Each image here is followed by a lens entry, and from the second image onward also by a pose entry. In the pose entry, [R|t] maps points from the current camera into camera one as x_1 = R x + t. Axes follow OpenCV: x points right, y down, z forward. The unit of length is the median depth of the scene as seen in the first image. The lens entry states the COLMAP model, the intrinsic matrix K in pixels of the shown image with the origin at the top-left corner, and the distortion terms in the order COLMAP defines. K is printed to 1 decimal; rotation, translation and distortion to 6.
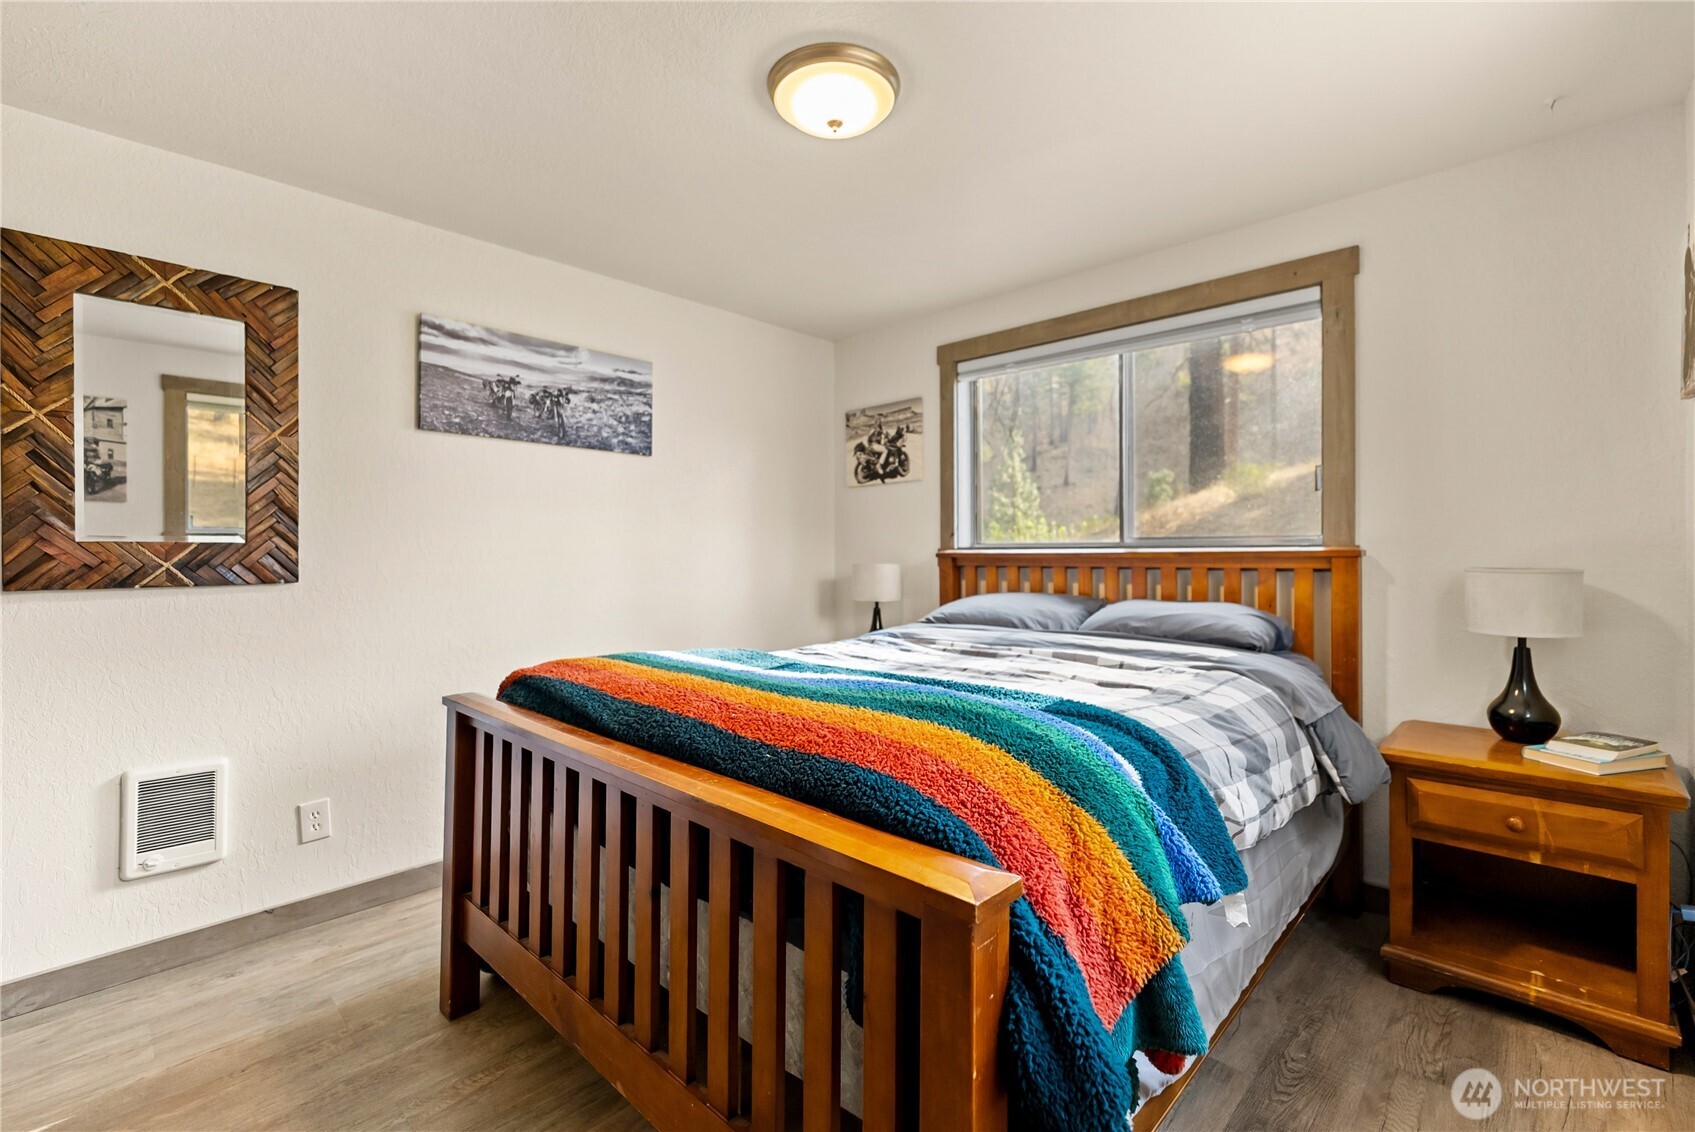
lens RADIAL K [[729.6, 0, 843.2], [0, 729.6, 560.0], [0, 0, 1]] dist [-0.001148, -0.000582]
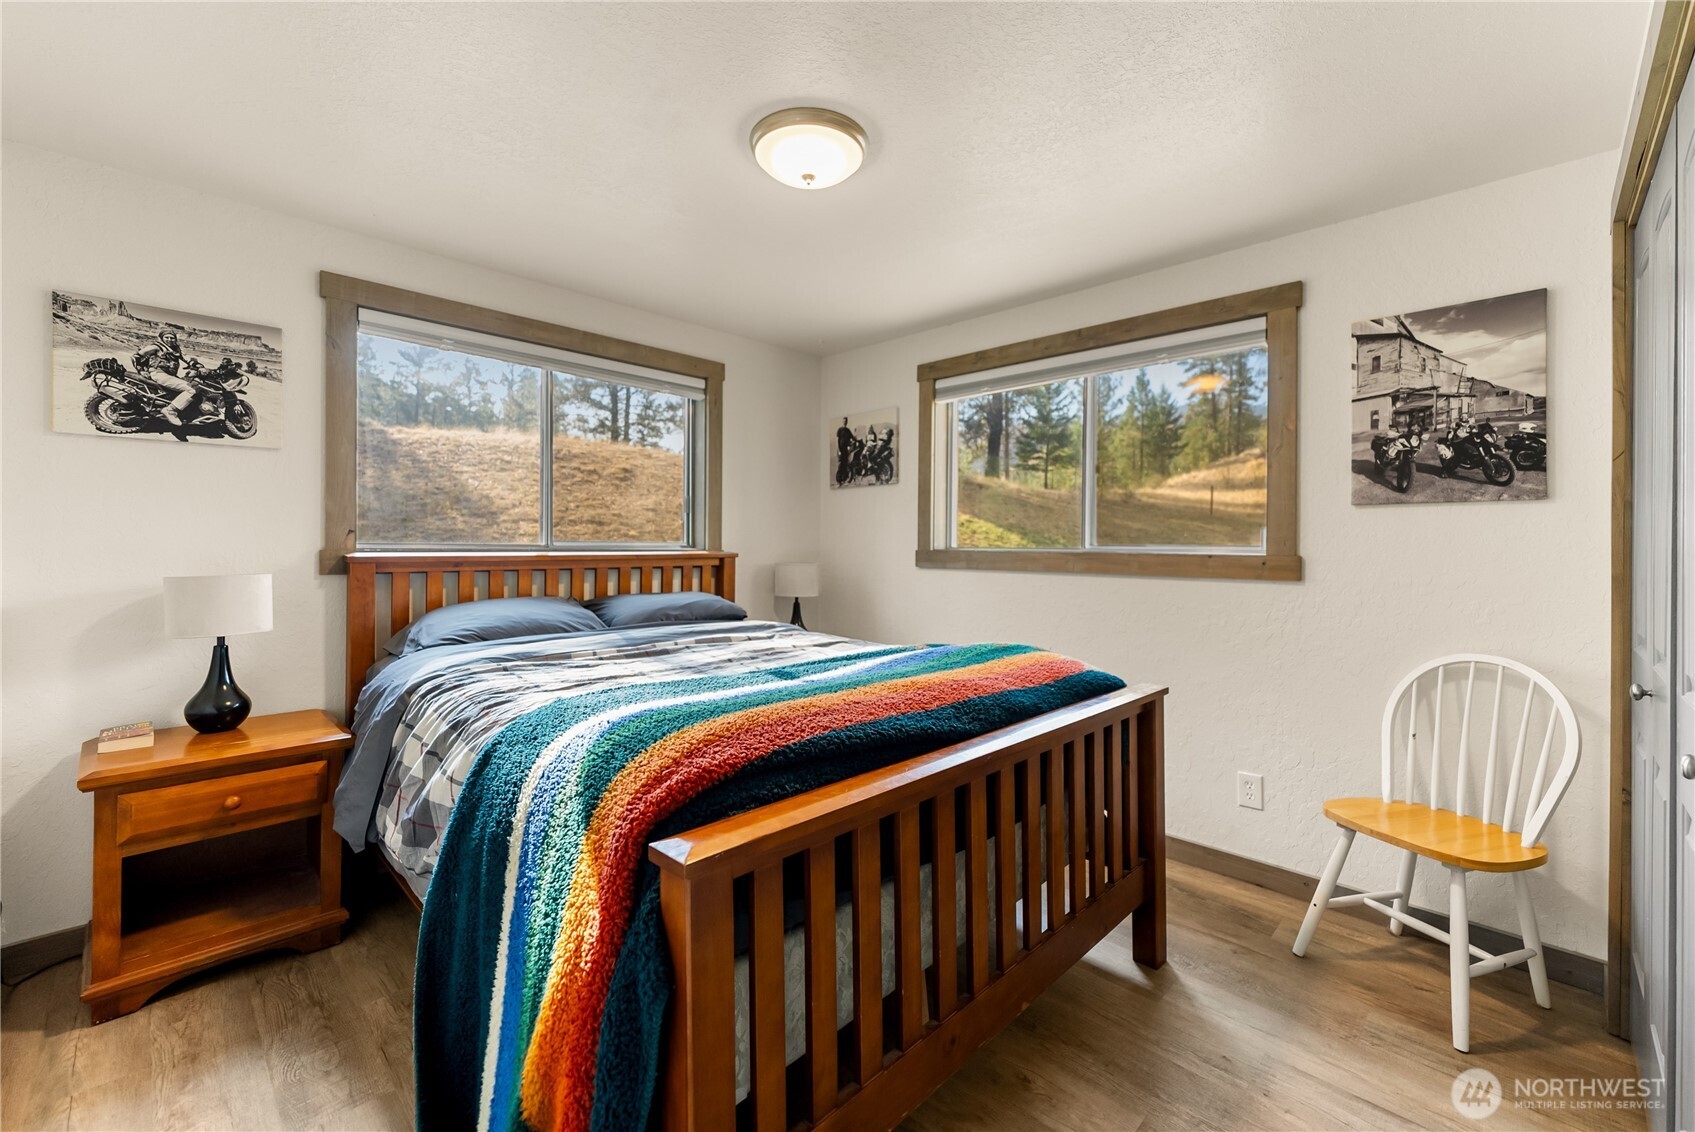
lens RADIAL K [[641.2, 0, 842.5], [0, 641.2, 559.1], [0, 0, 1]] dist [-0.000168, 0.000081]
pose [[0.066761, -0.002401, 0.997766, -0.442288], [0.014945, 0.999887, 0.001406, -0.000373], [-0.997657, 0.014818, 0.066789, 0.423300]]
